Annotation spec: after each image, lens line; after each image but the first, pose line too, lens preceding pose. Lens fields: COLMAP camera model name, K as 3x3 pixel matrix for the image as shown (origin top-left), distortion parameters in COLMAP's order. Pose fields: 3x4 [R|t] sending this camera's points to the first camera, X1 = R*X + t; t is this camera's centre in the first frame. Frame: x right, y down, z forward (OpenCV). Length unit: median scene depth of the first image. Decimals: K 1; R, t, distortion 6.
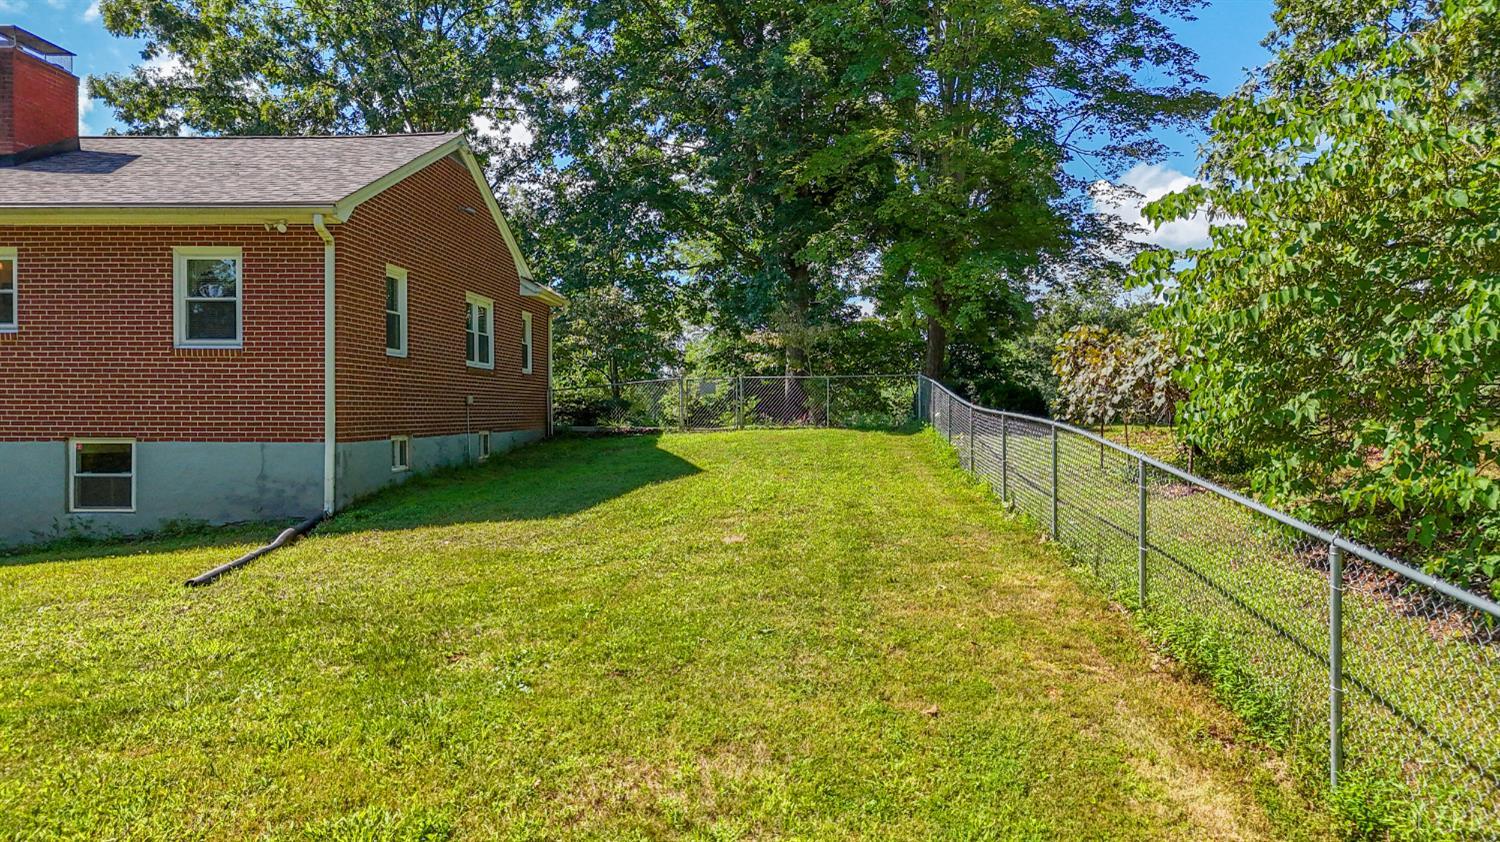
lens RADIAL K [[1114.8, 0, 745.2], [0, 1114.8, 423.1], [0, 0, 1]] dist [0.062471, -0.039871]
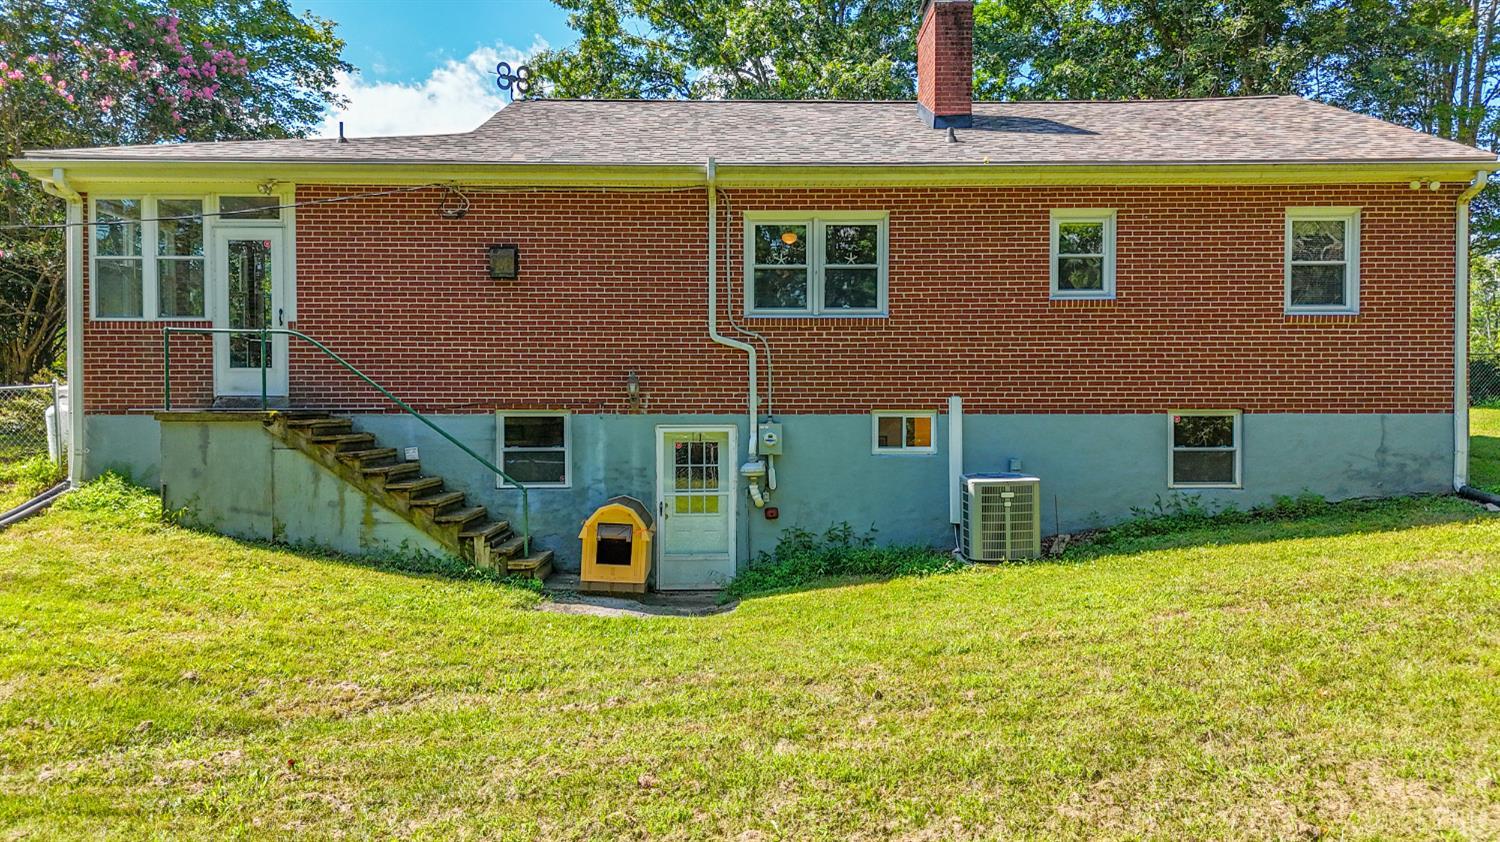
lens RADIAL K [[1114.8, 0, 747.5], [0, 1114.8, 416.6], [0, 0, 1]] dist [0.062471, -0.039871]
pose [[0.998041, -0.005384, 0.062326, -1.011460], [0.004009, 0.999746, 0.022160, -0.003727], [-0.062430, -0.021867, 0.997810, 0.082895]]
